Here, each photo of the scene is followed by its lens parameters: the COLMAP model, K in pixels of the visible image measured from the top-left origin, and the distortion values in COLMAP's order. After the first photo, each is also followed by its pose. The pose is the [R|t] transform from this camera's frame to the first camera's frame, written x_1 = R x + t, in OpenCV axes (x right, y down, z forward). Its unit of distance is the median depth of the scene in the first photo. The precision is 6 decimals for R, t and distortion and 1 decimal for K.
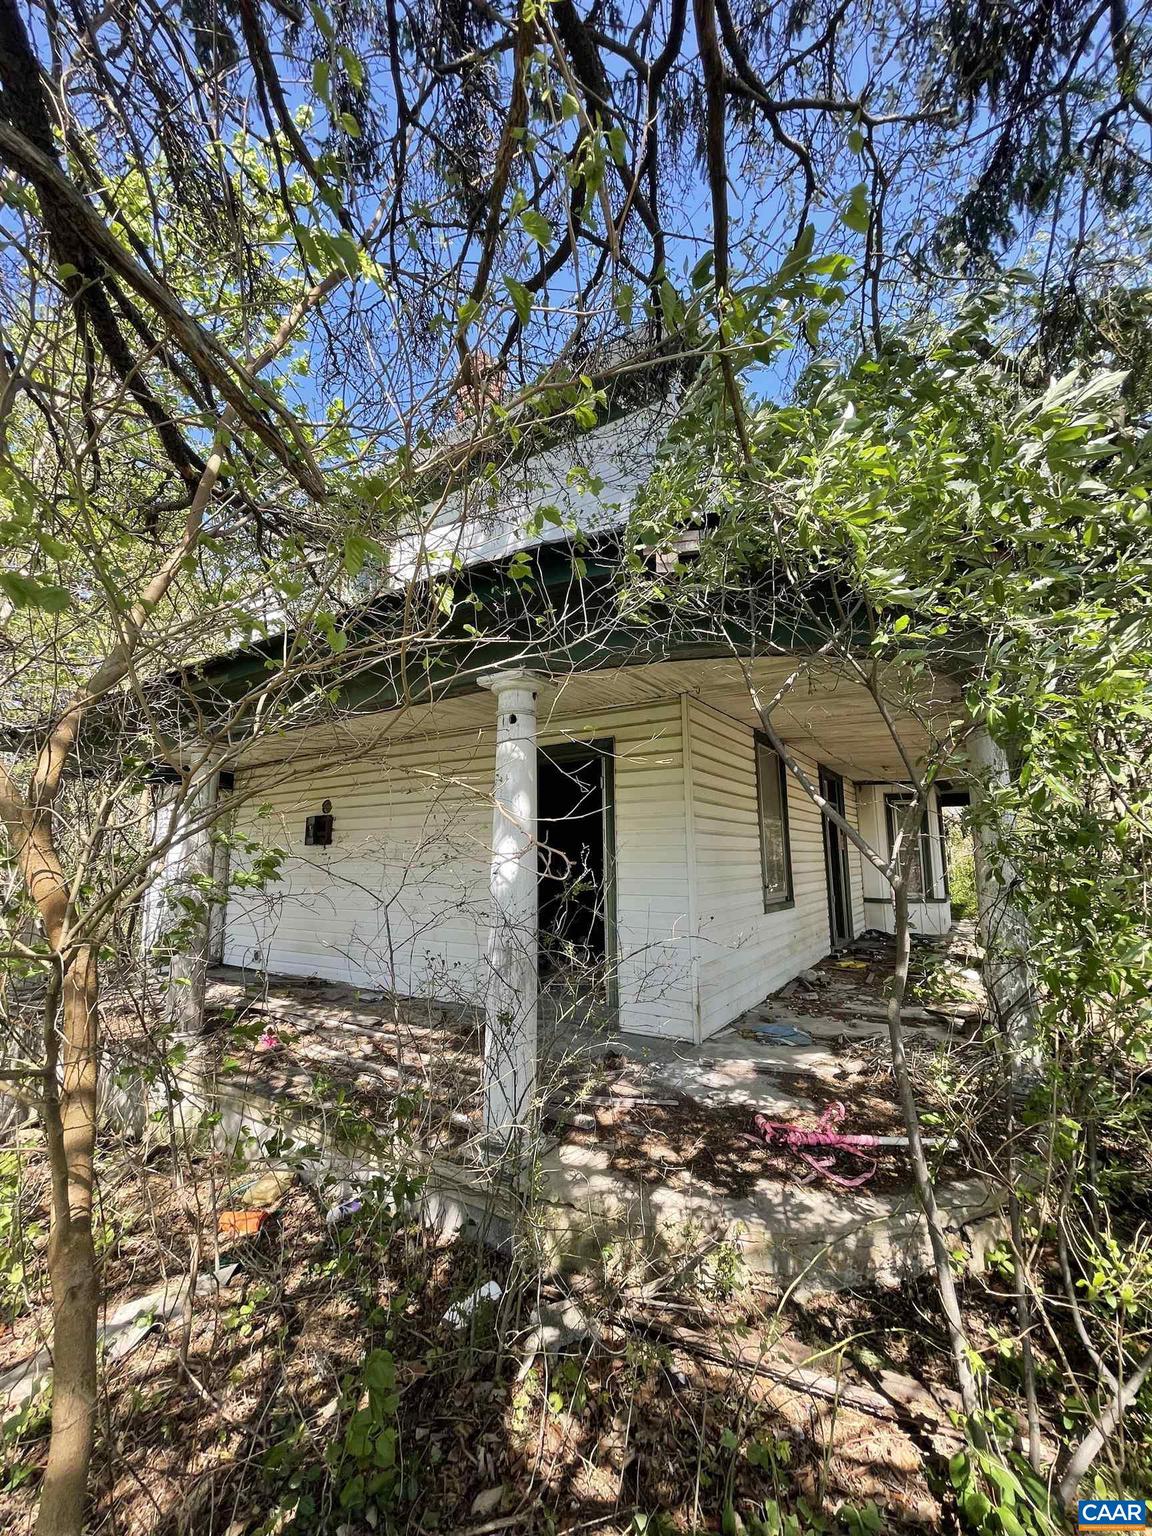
lens RADIAL K [[622.1, 0, 574.6], [0, 622.1, 764.1], [0, 0, 1]] dist [-0.004303, 0.000911]
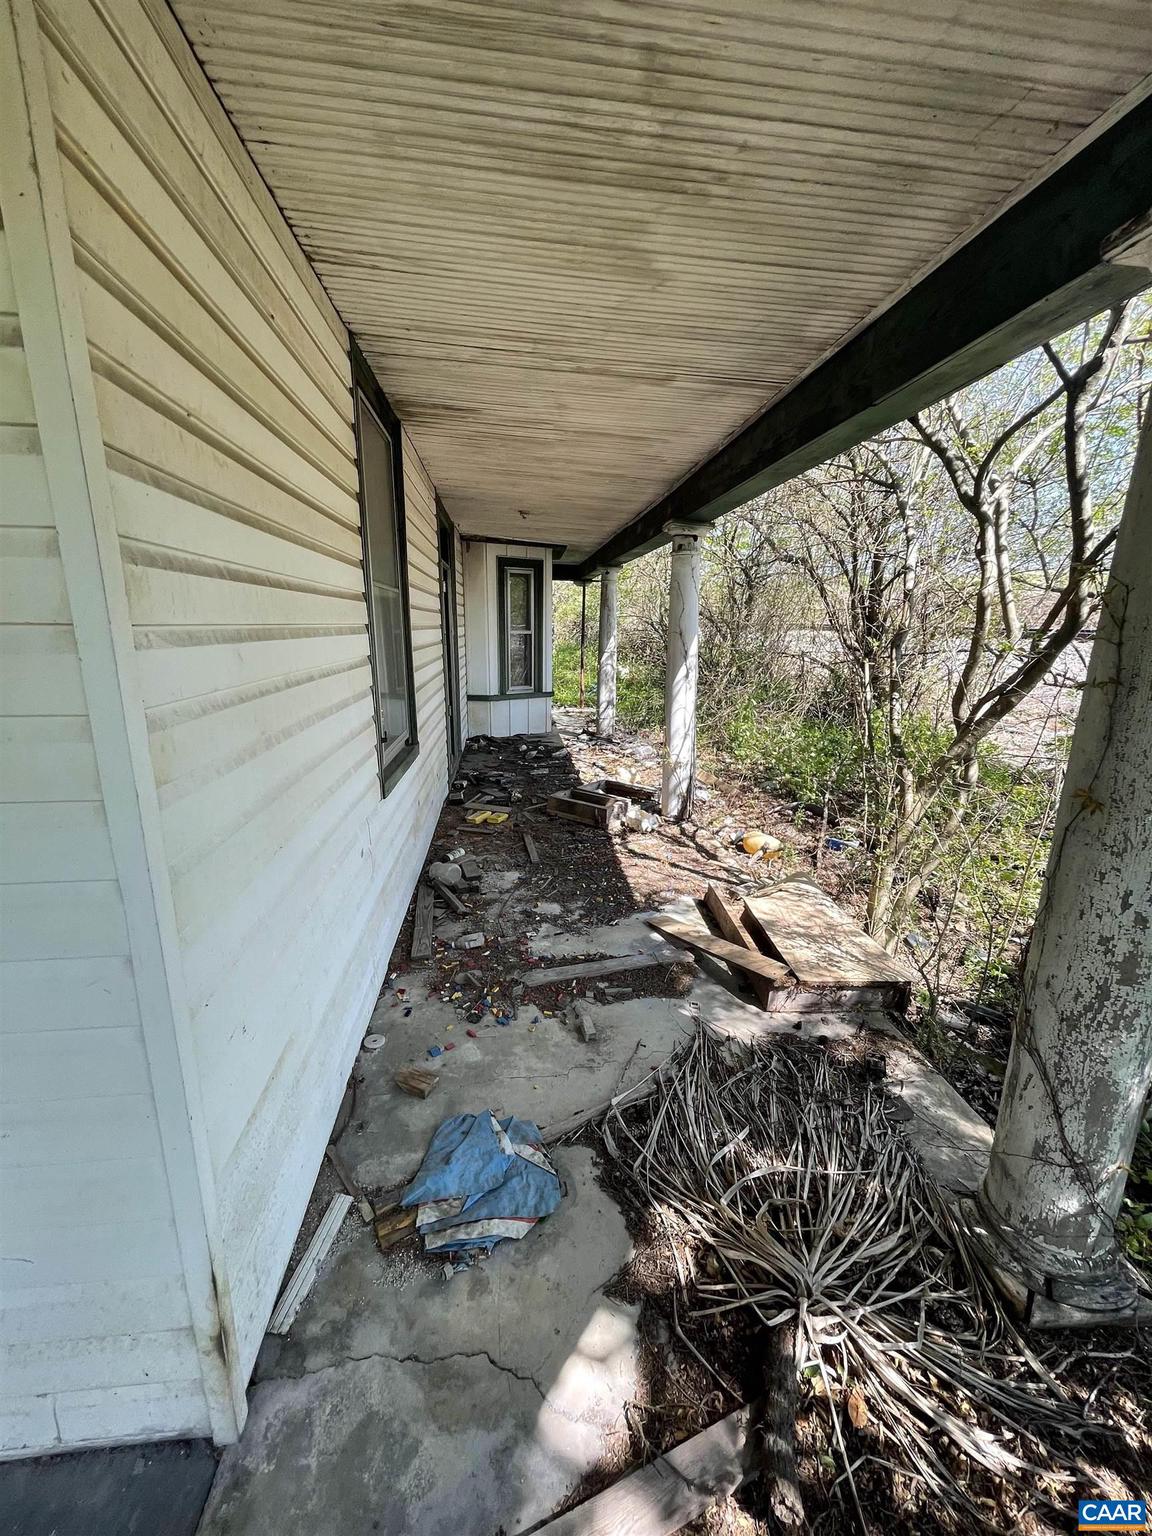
lens RADIAL K [[622.1, 0, 571.5], [0, 622.1, 763.9], [0, 0, 1]] dist [-0.004303, 0.000911]
pose [[0.775580, -0.130170, 0.617683, 0.113723], [-0.101955, 0.939829, 0.326076, 0.043918], [-0.622962, -0.315874, 0.715641, 0.497940]]
